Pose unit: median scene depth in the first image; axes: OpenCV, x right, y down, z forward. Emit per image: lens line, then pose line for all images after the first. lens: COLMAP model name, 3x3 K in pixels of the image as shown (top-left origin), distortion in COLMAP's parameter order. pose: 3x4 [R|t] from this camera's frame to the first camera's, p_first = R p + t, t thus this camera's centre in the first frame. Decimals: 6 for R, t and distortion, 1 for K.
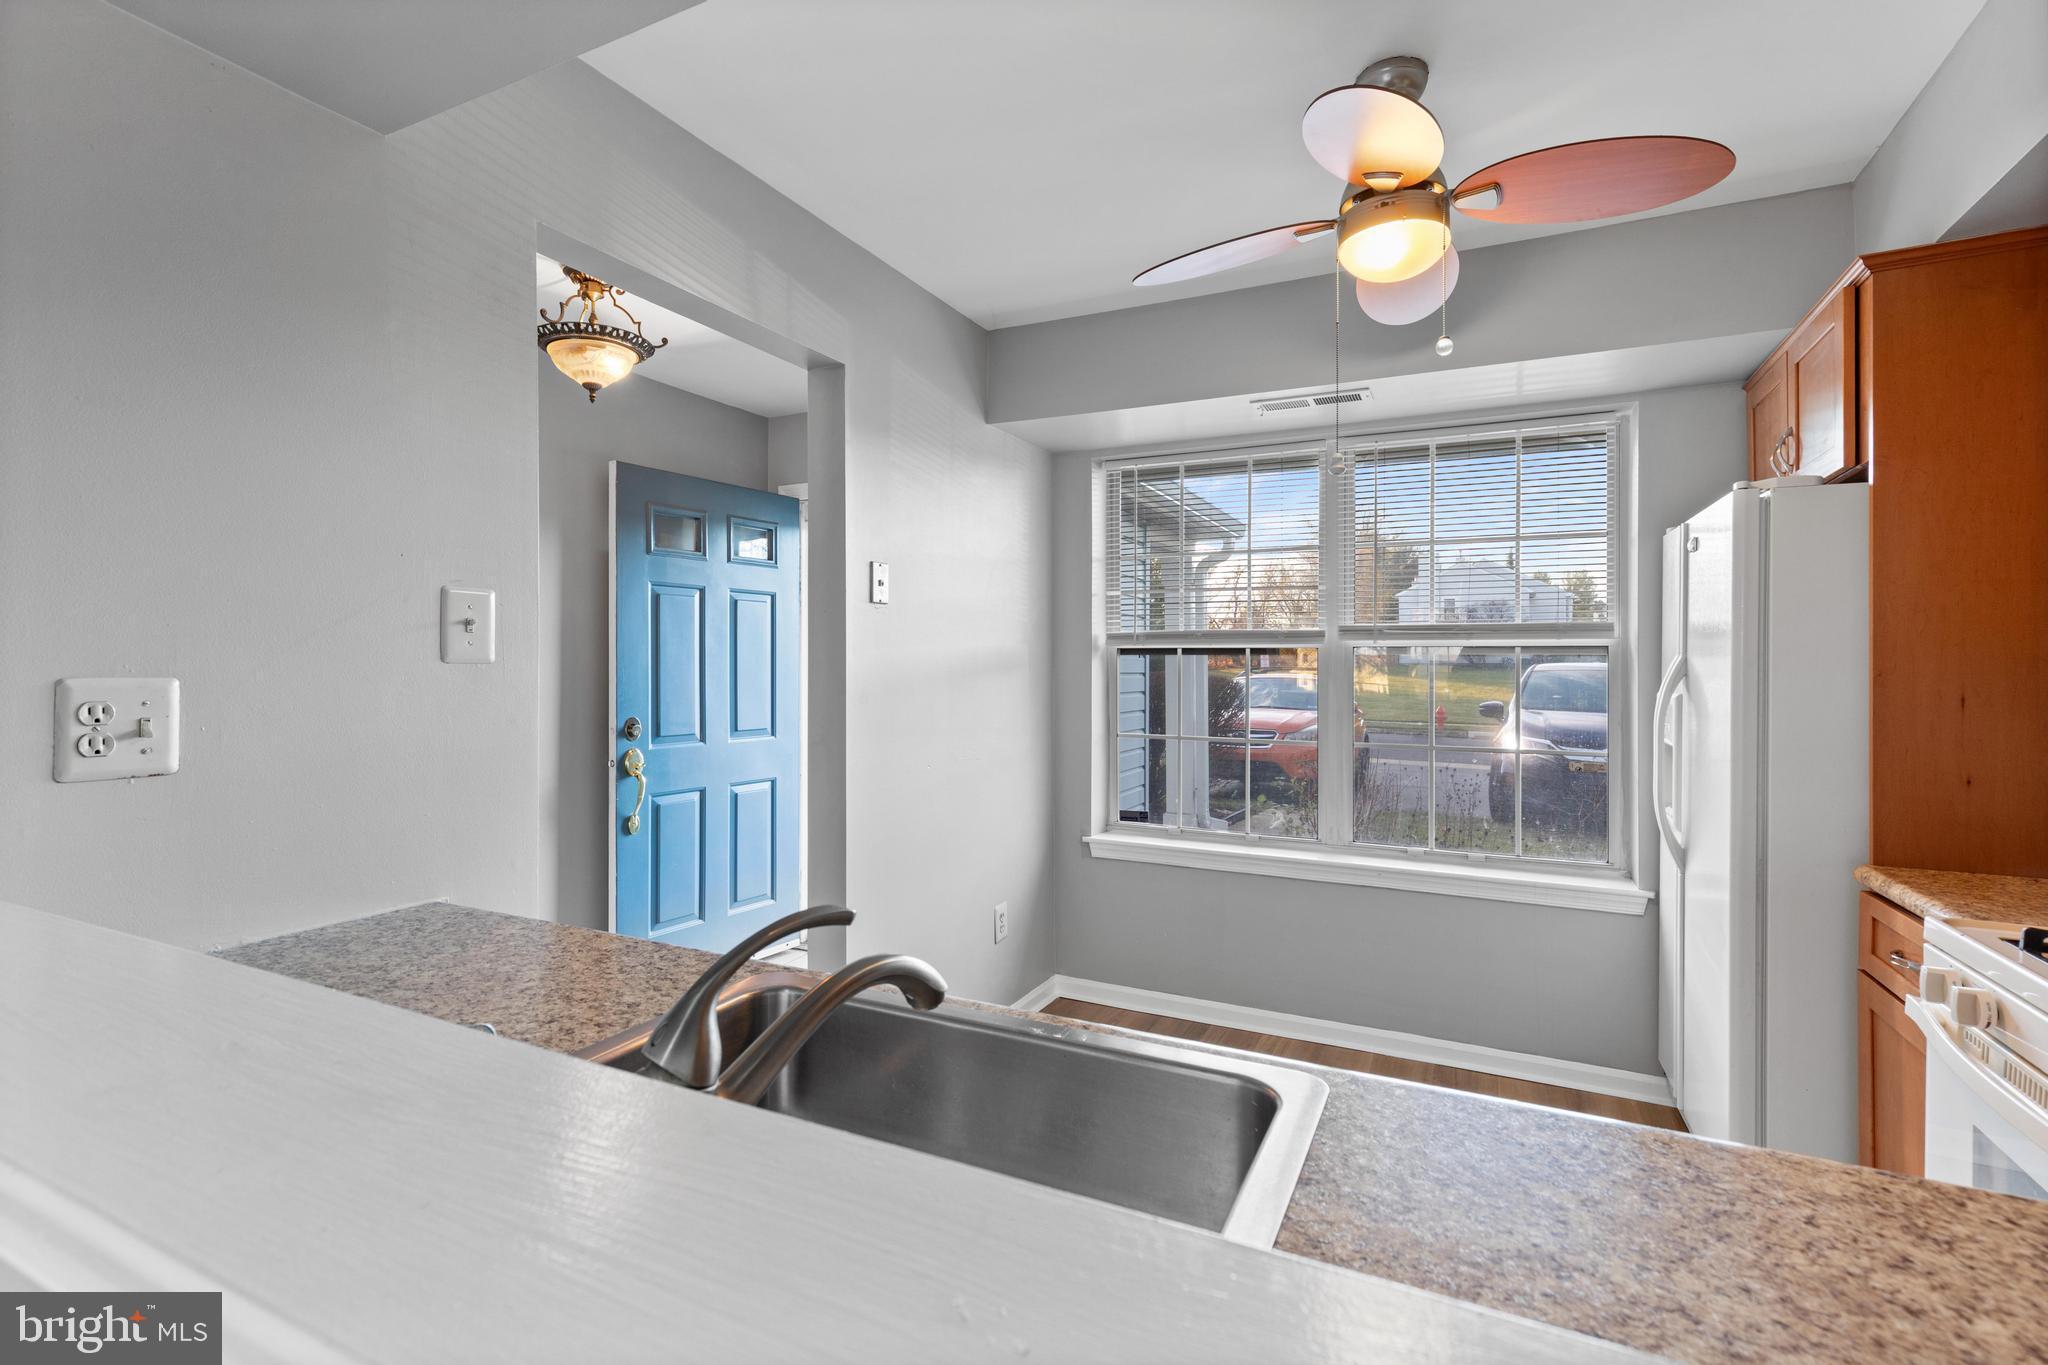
lens RADIAL K [[930.7, 0, 1026.6], [0, 930.7, 665.3], [0, 0, 1]] dist [0.017802, -0.000151]
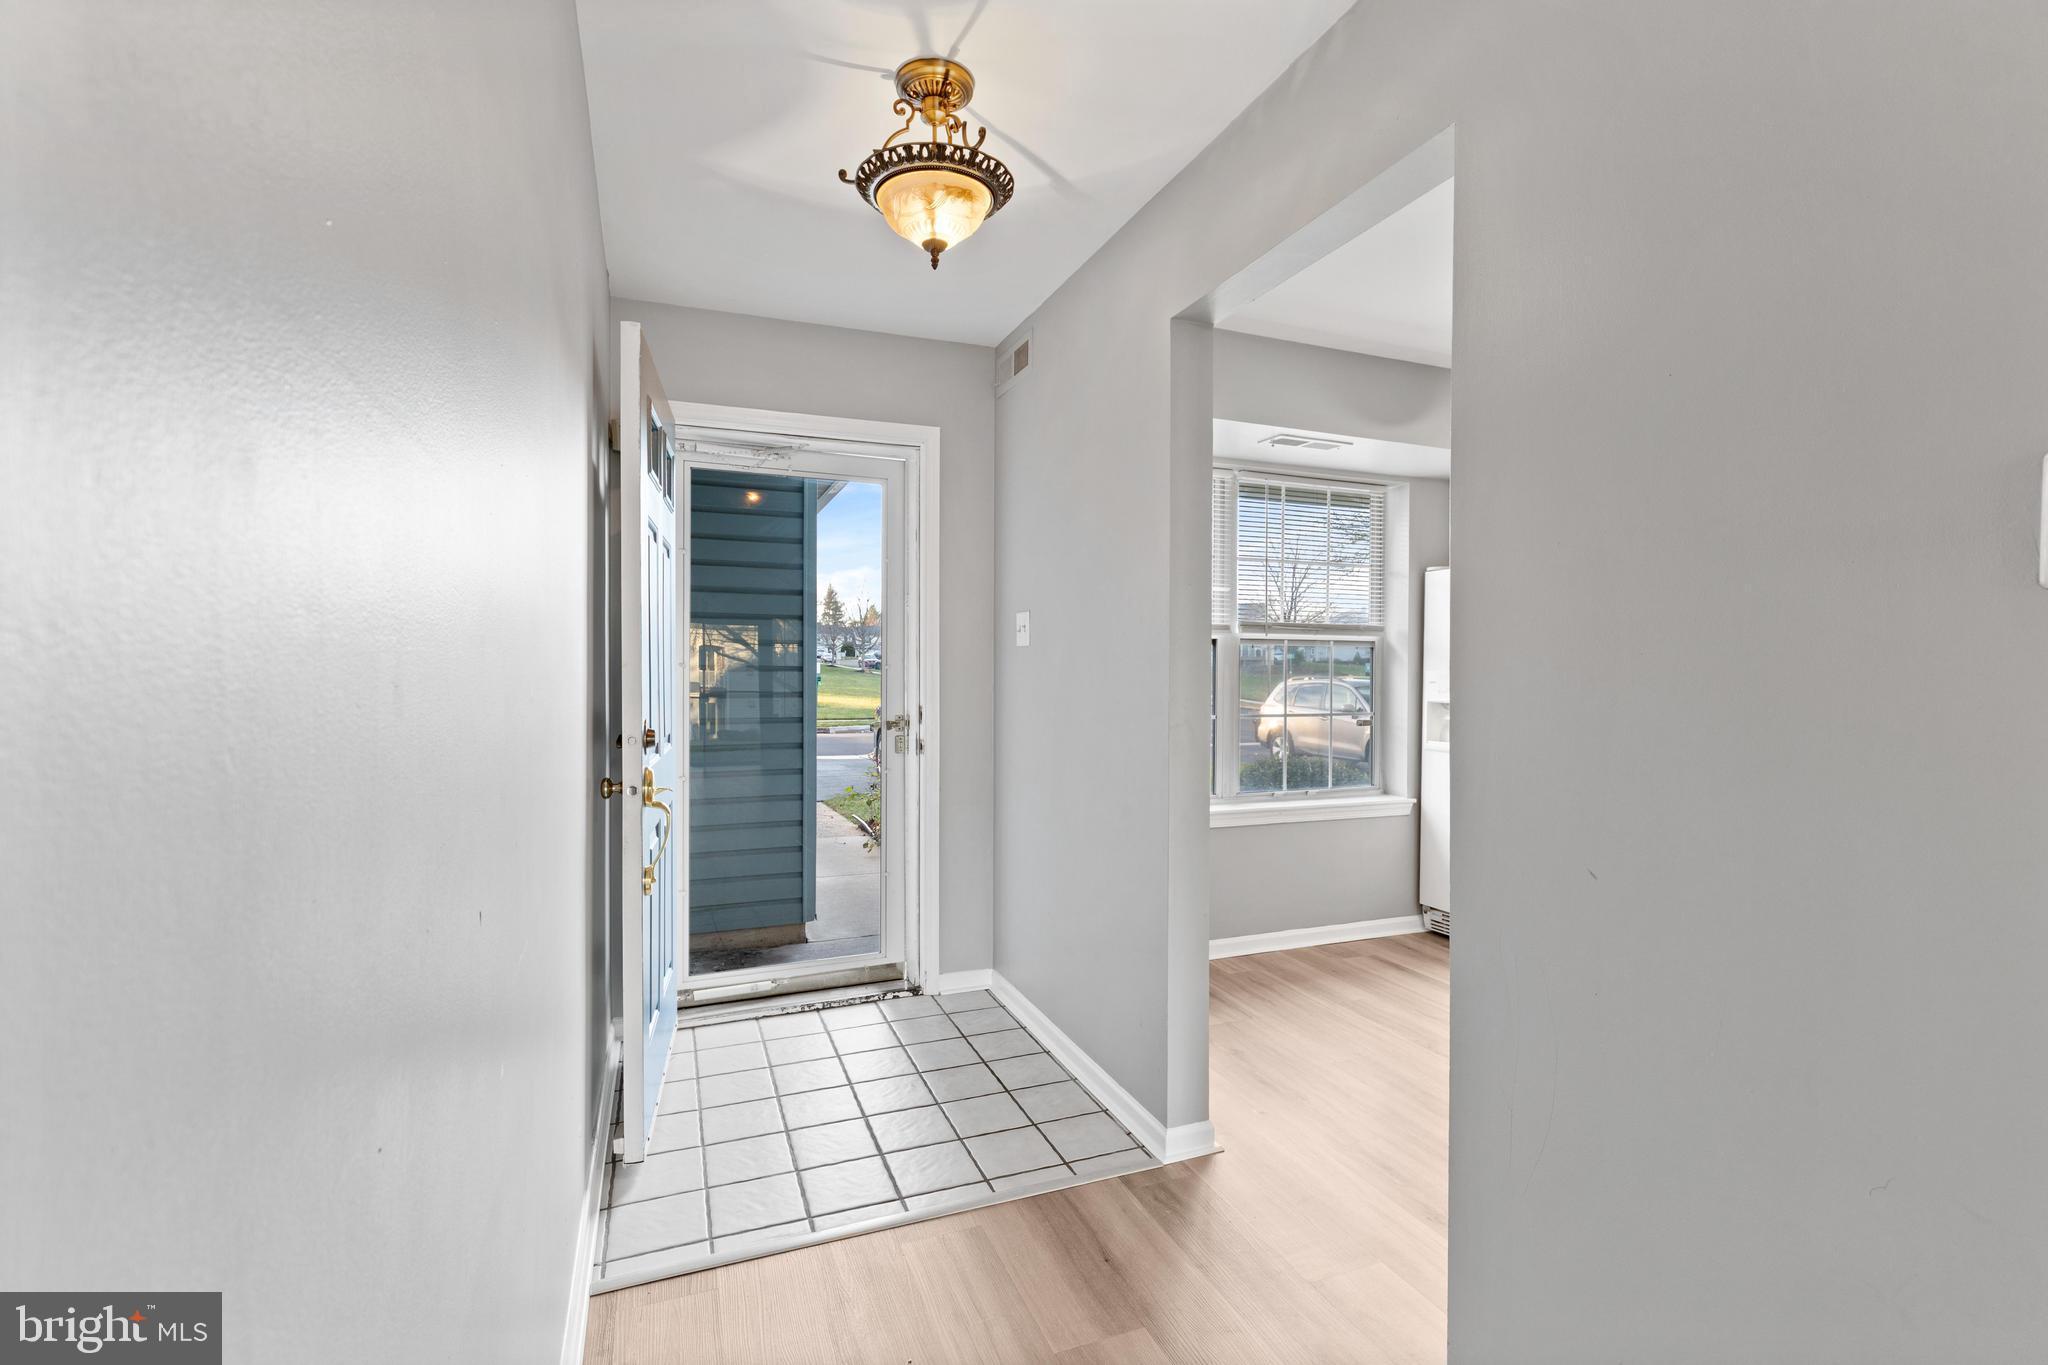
lens RADIAL K [[905.1, 0, 1023.9], [0, 905.1, 681.1], [0, 0, 1]] dist [0.000423, -0.000024]
pose [[0.671206, -0.016216, 0.741093, -0.831078], [-0.001533, 0.999728, 0.023264, 0.009875], [-0.741269, -0.016751, 0.670999, 0.441934]]
